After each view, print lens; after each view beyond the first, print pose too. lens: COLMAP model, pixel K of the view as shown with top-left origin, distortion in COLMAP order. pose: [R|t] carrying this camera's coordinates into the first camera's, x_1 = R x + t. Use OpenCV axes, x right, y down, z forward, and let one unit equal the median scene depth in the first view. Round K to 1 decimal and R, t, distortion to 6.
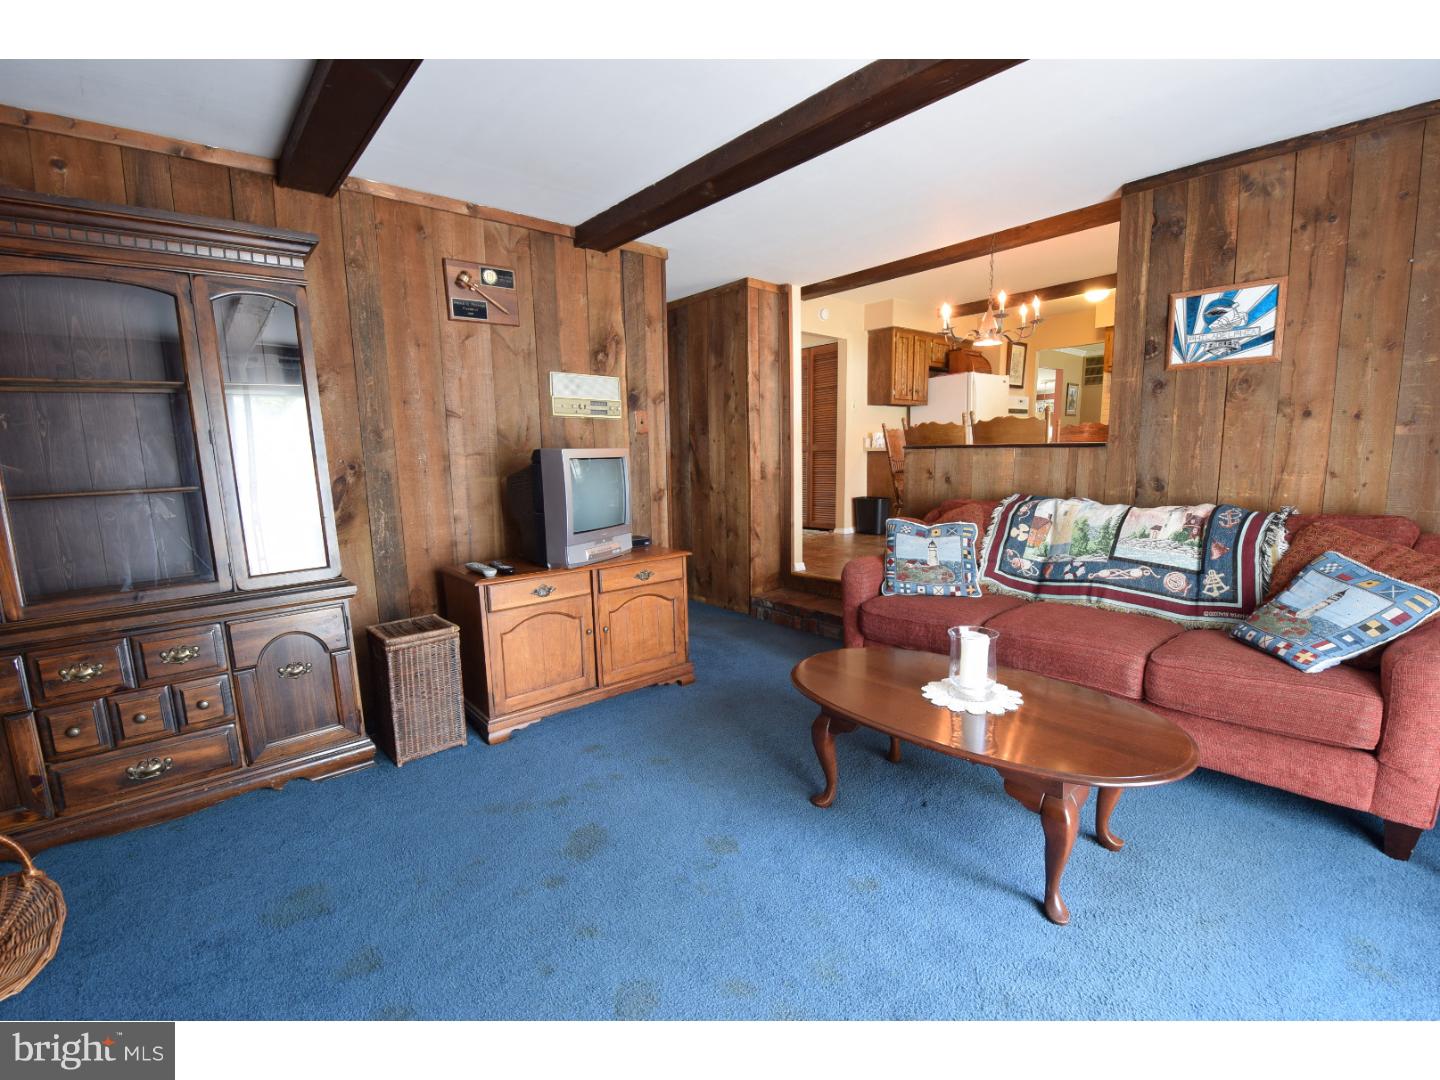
lens RADIAL K [[638.9, 0, 721.1], [0, 638.9, 548.1], [0, 0, 1]] dist [0.012899, -0.015654]
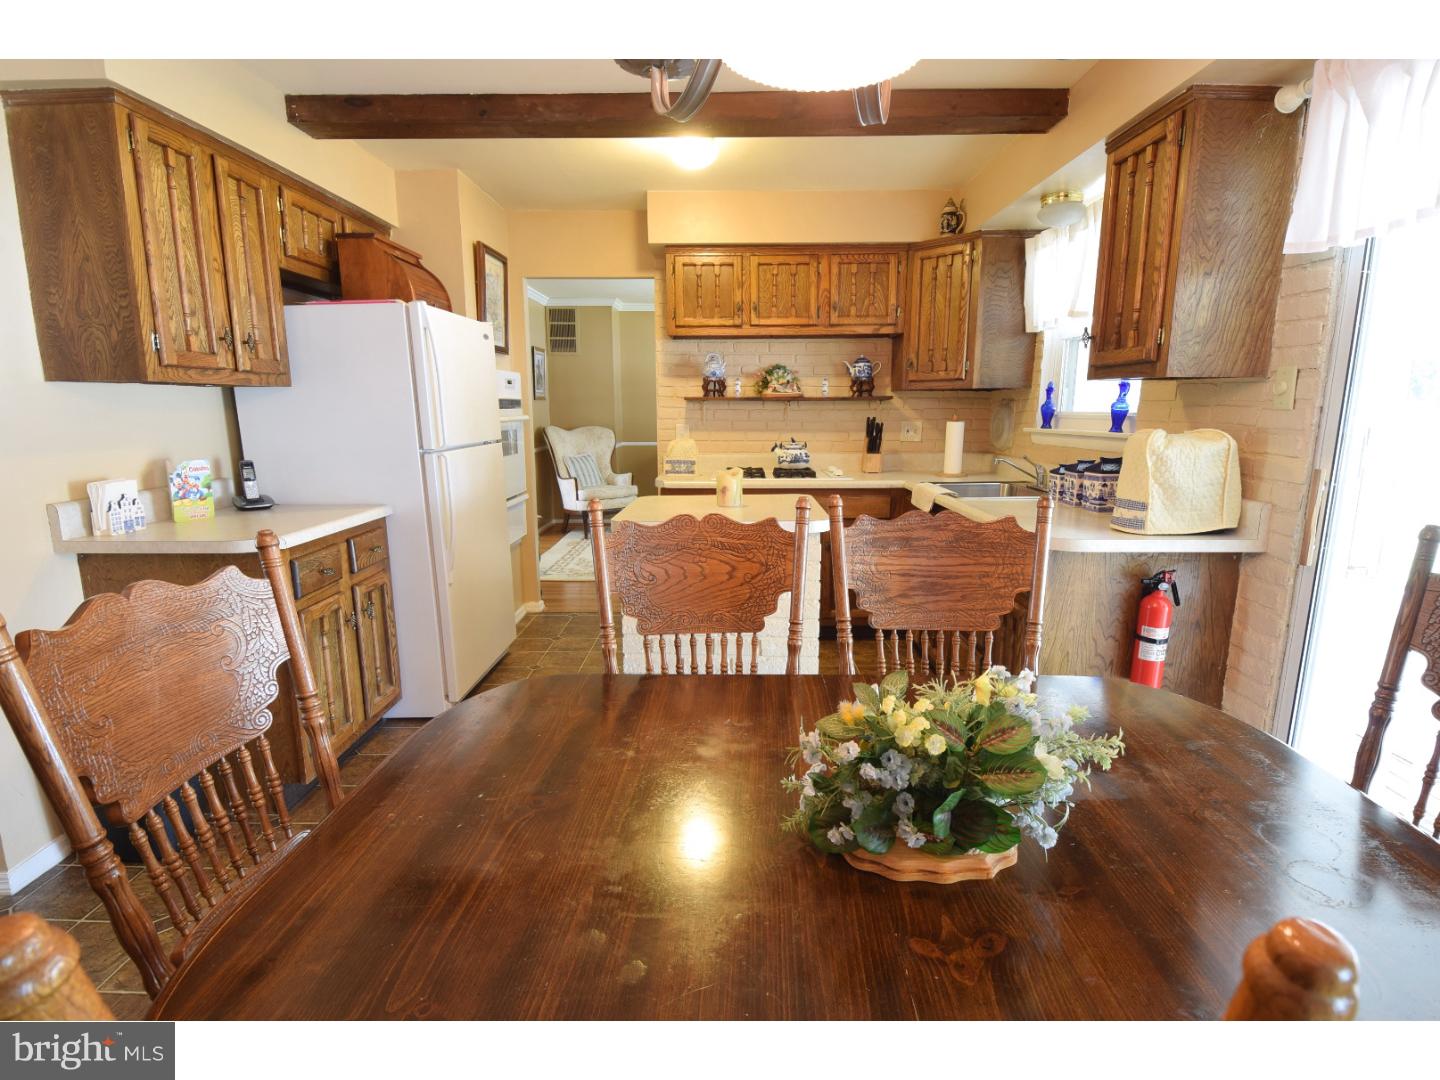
lens RADIAL K [[723.4, 0, 720.0], [0, 723.4, 540.0], [0, 0, 1]] dist [0.032638, -0.032029]
pose [[0.664258, -0.120116, 0.737790, 0.183405], [0.103758, 0.992266, 0.068129, -0.148886], [-0.740267, 0.031296, 0.671584, 0.590399]]
